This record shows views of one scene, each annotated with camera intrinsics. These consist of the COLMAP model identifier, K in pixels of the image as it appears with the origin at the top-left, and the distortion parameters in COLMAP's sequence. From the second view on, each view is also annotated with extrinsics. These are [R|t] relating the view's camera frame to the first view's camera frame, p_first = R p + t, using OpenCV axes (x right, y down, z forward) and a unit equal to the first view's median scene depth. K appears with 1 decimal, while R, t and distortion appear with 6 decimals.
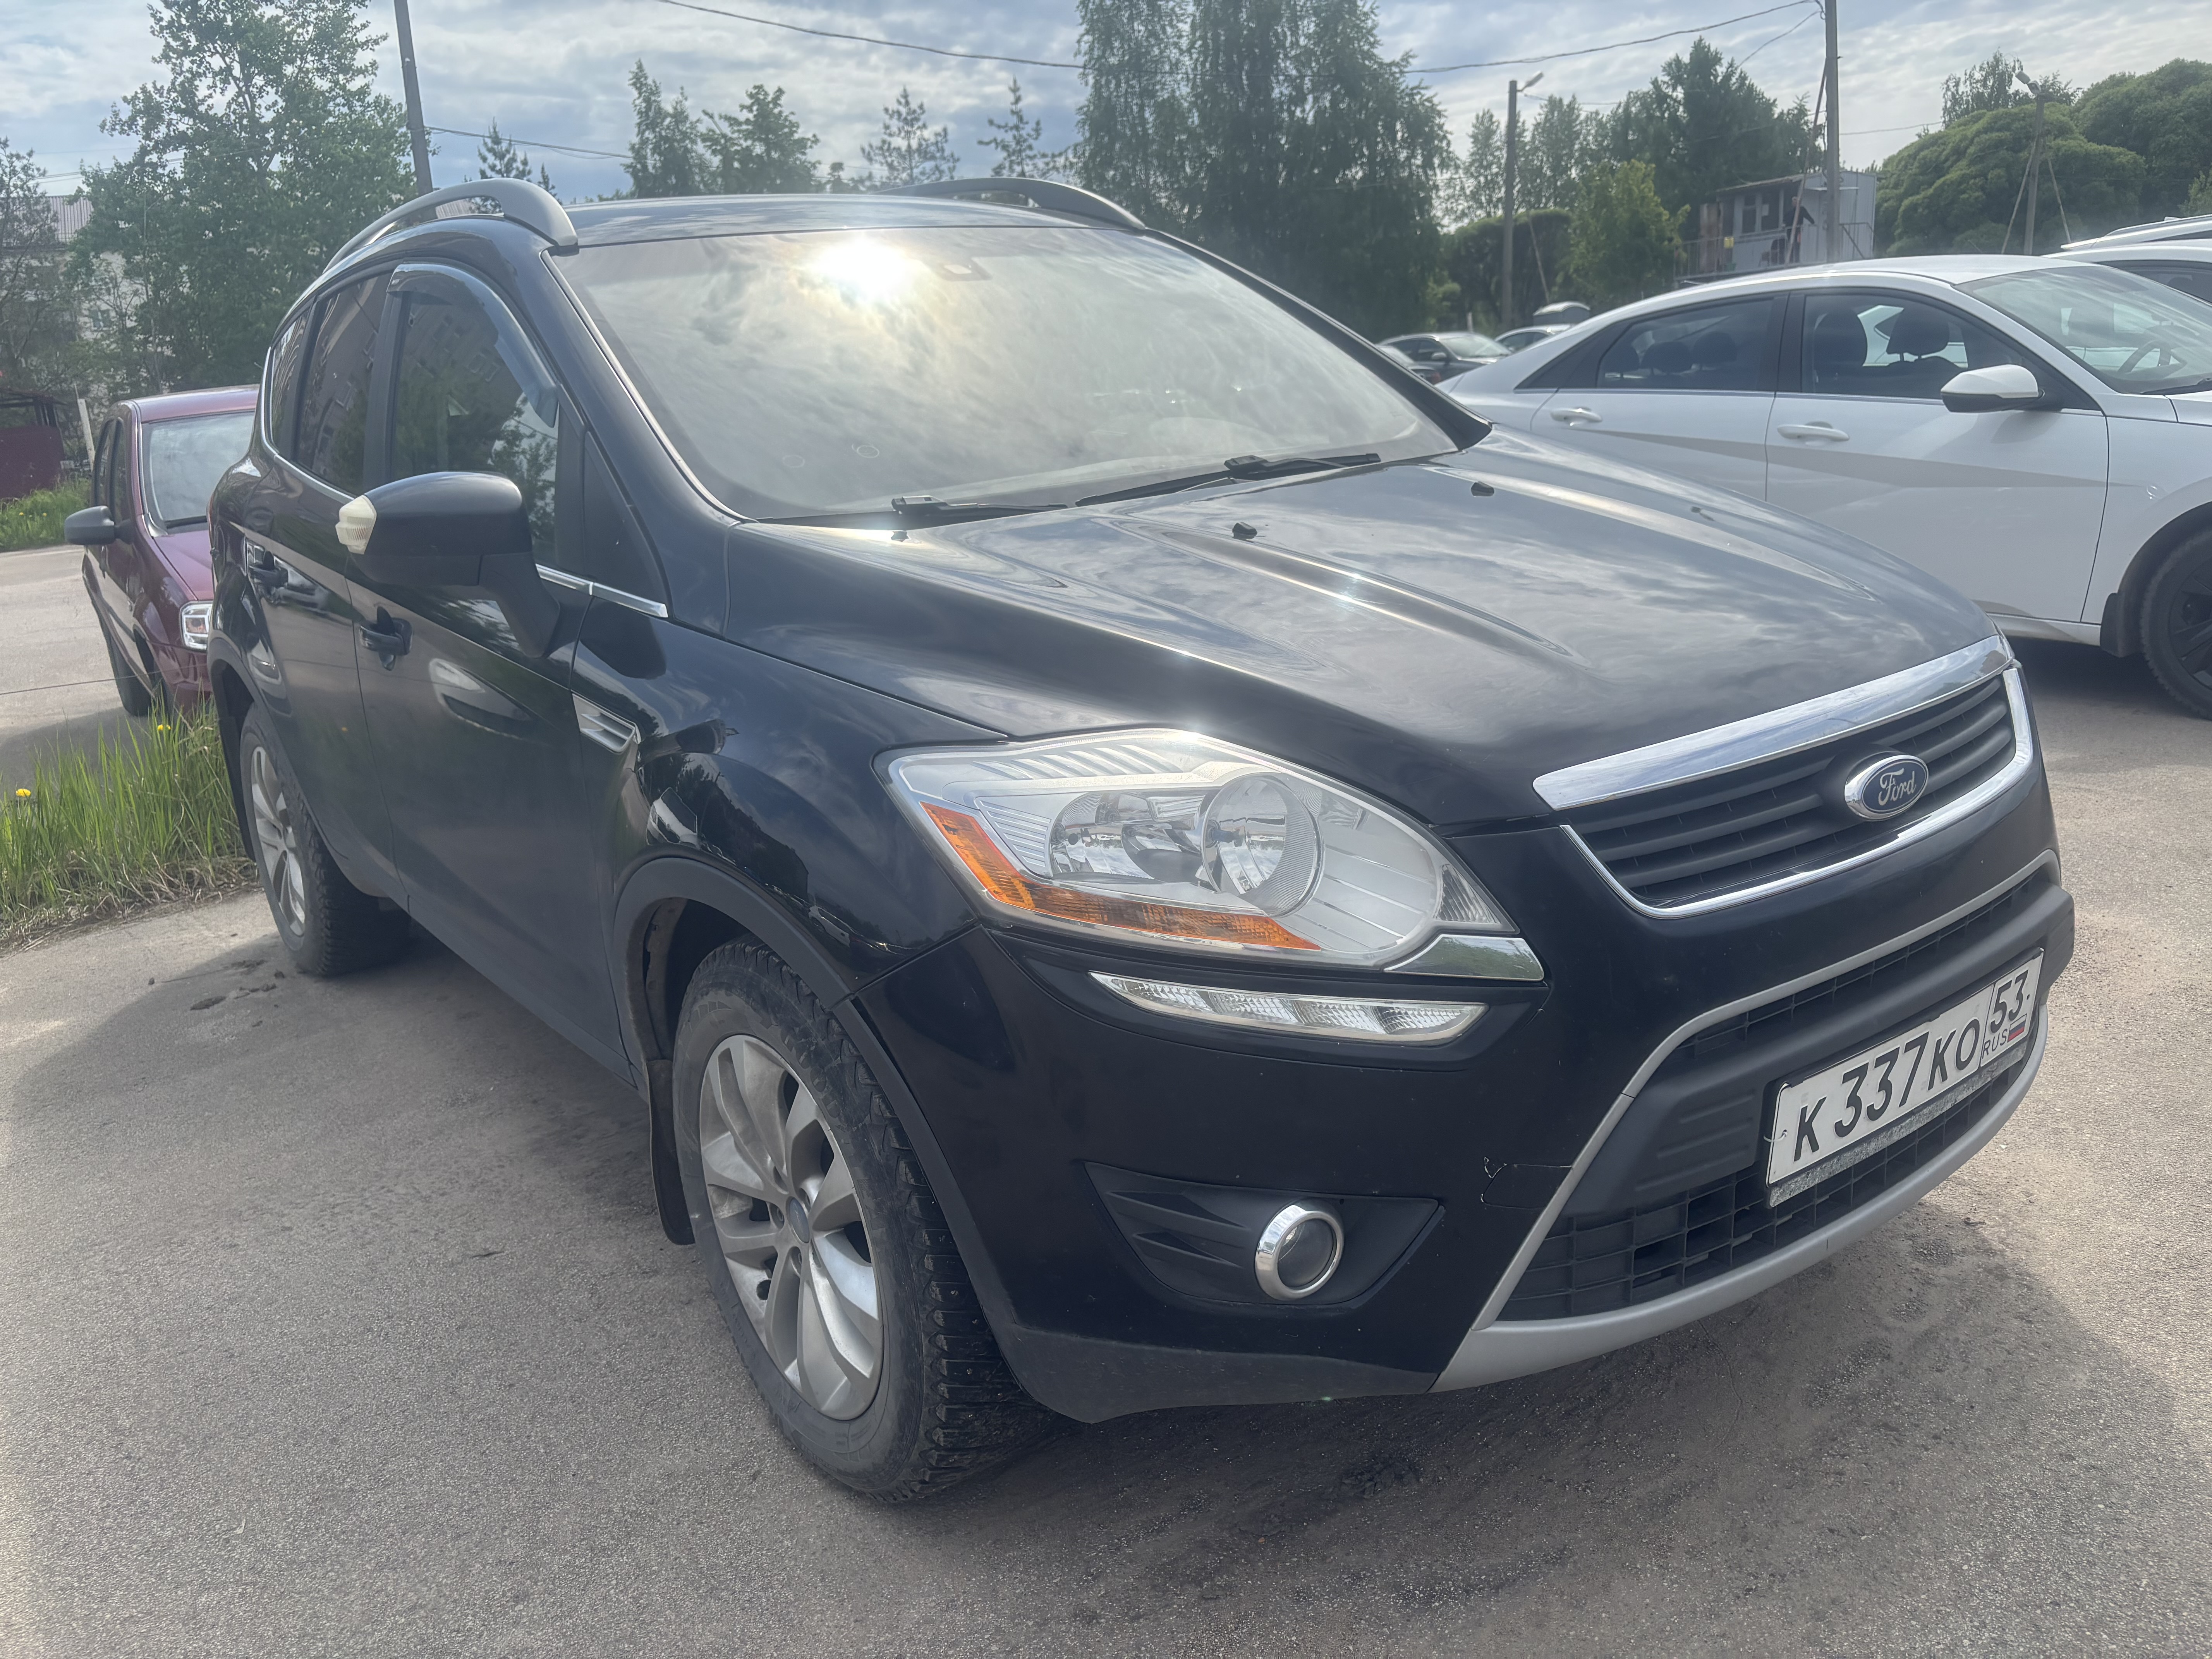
lens RADIAL K [[1704.6, 0, 1106.0], [0, 1704.6, 829.5], [0, 0, 1]] dist [0.063195, -0.074886]
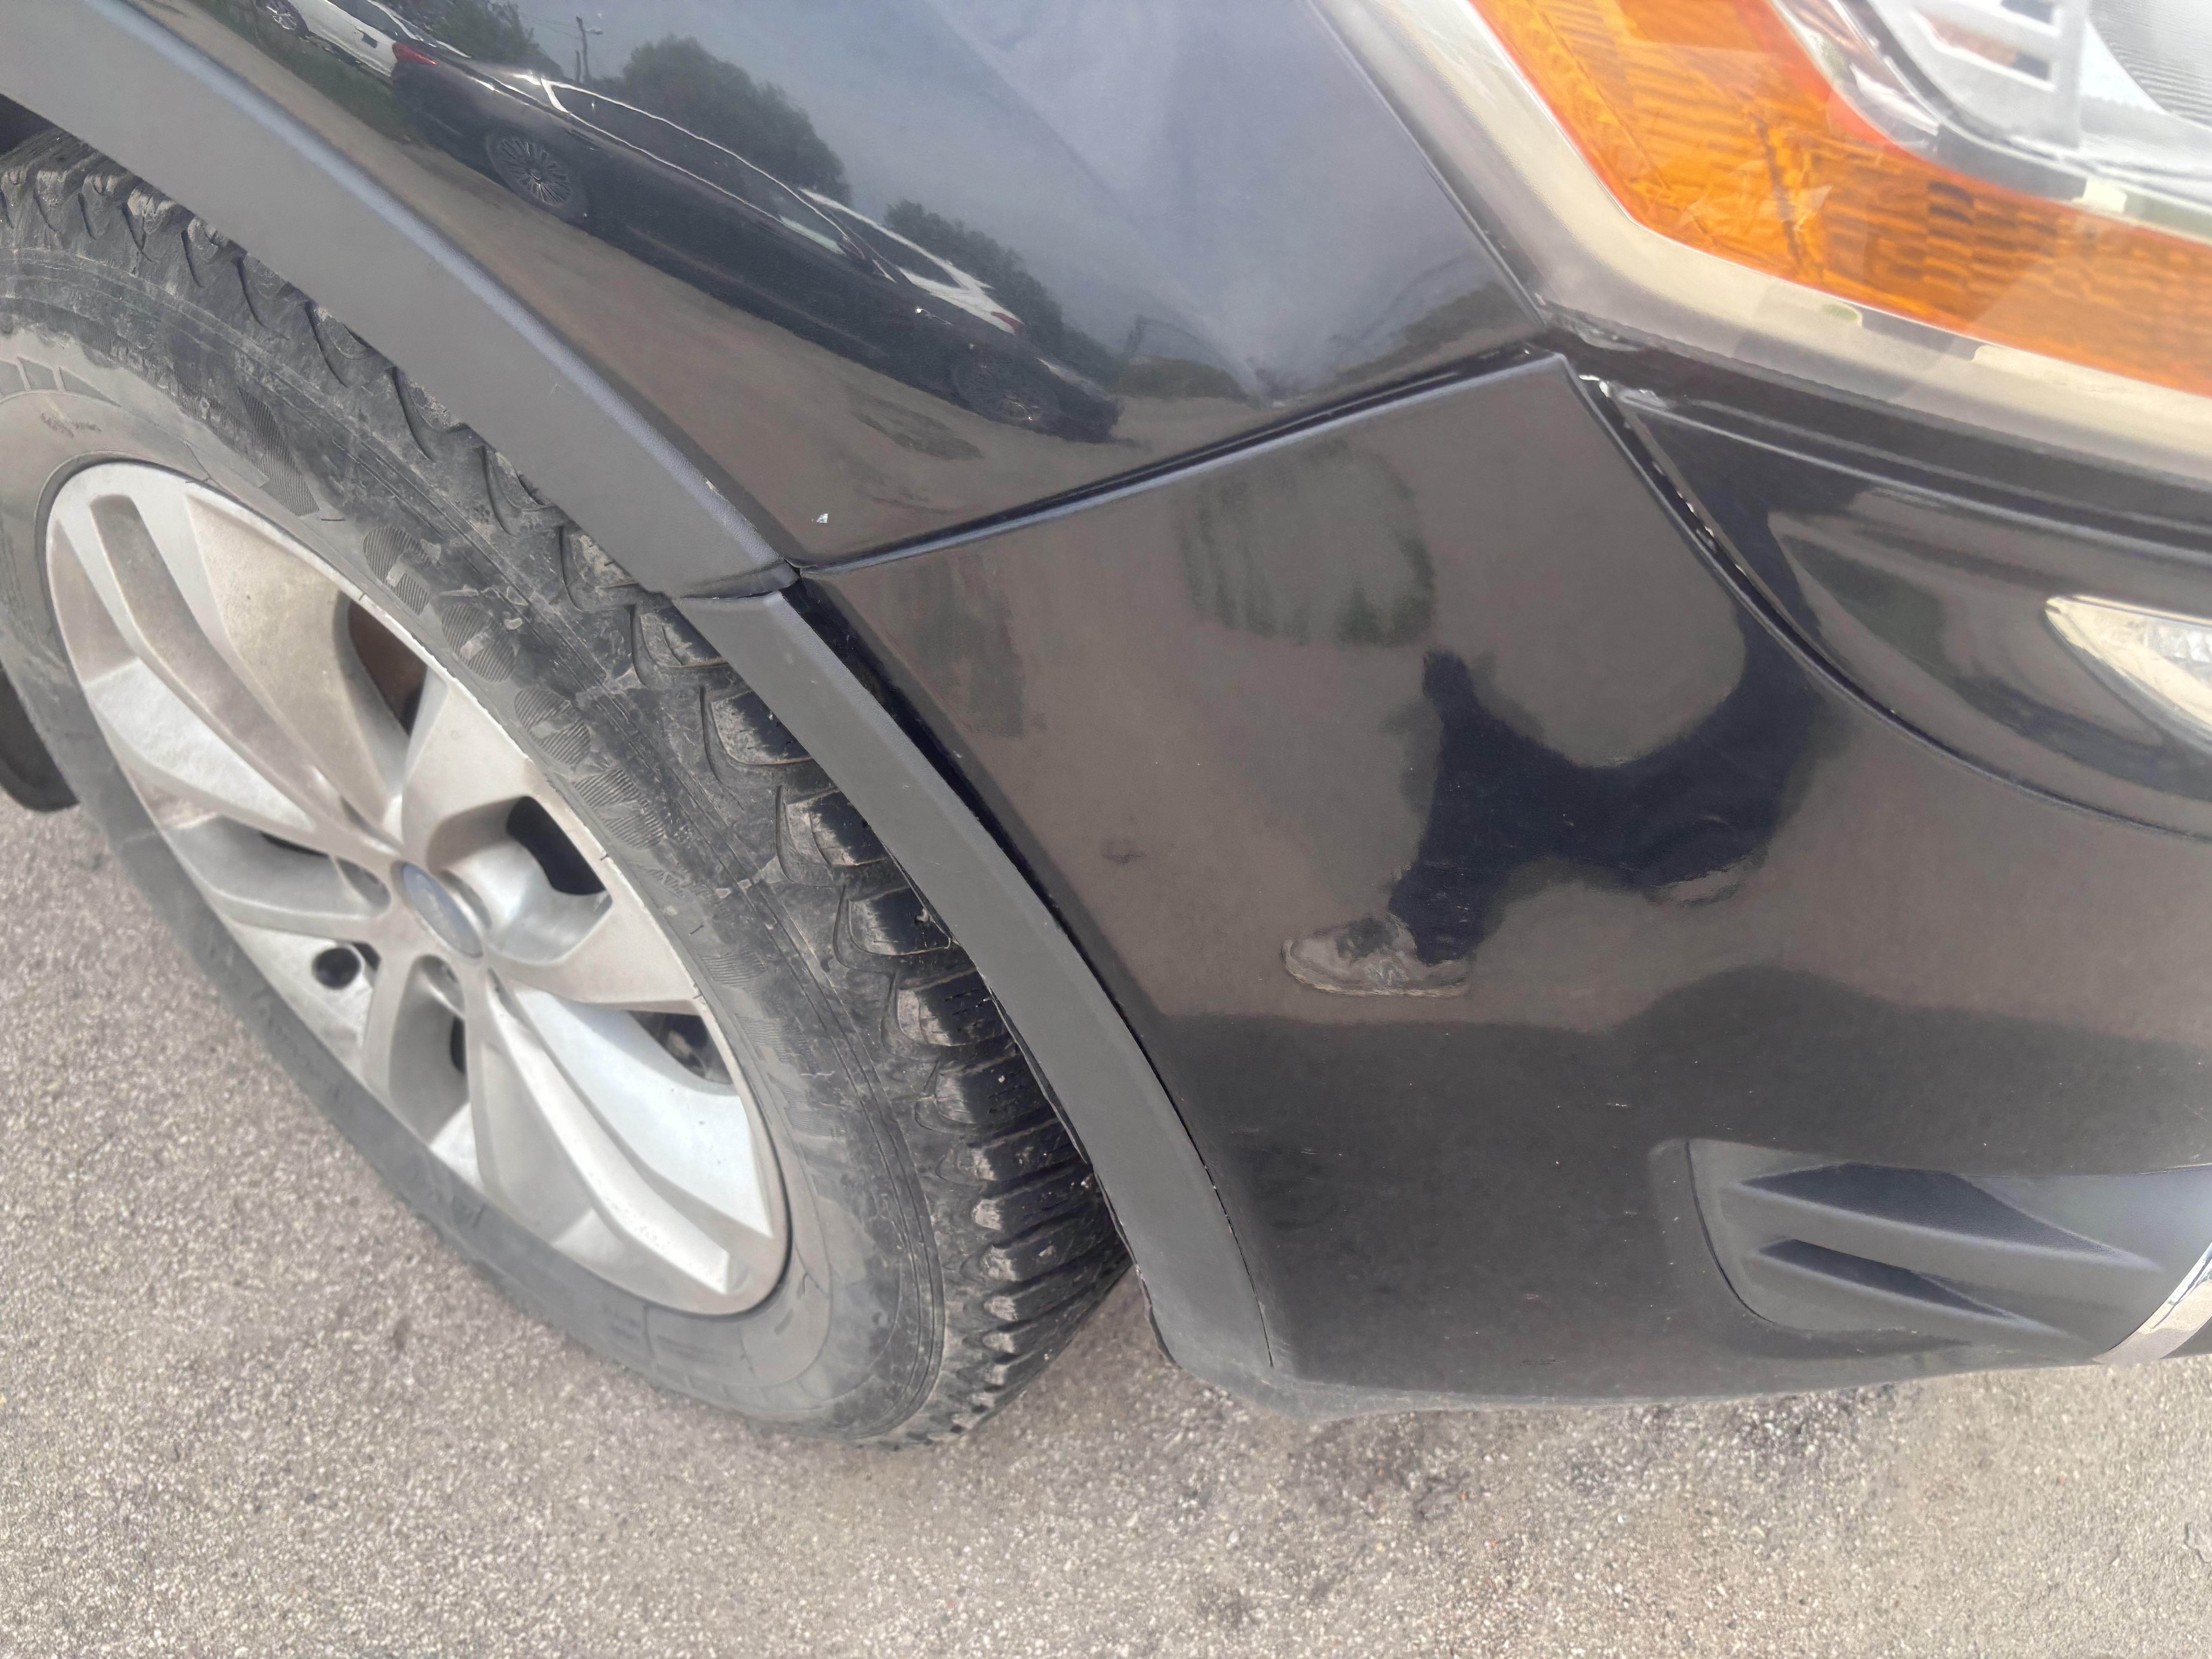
lens RADIAL K [[1704.6, 0, 1106.0], [0, 1704.6, 829.5], [0, 0, 1]] dist [0.063195, -0.074886]
pose [[0.940254, -0.124777, 0.316785, -0.174789], [-0.061761, 0.852482, 0.519095, -0.002318], [-0.334825, -0.507647, 0.793843, 0.714196]]
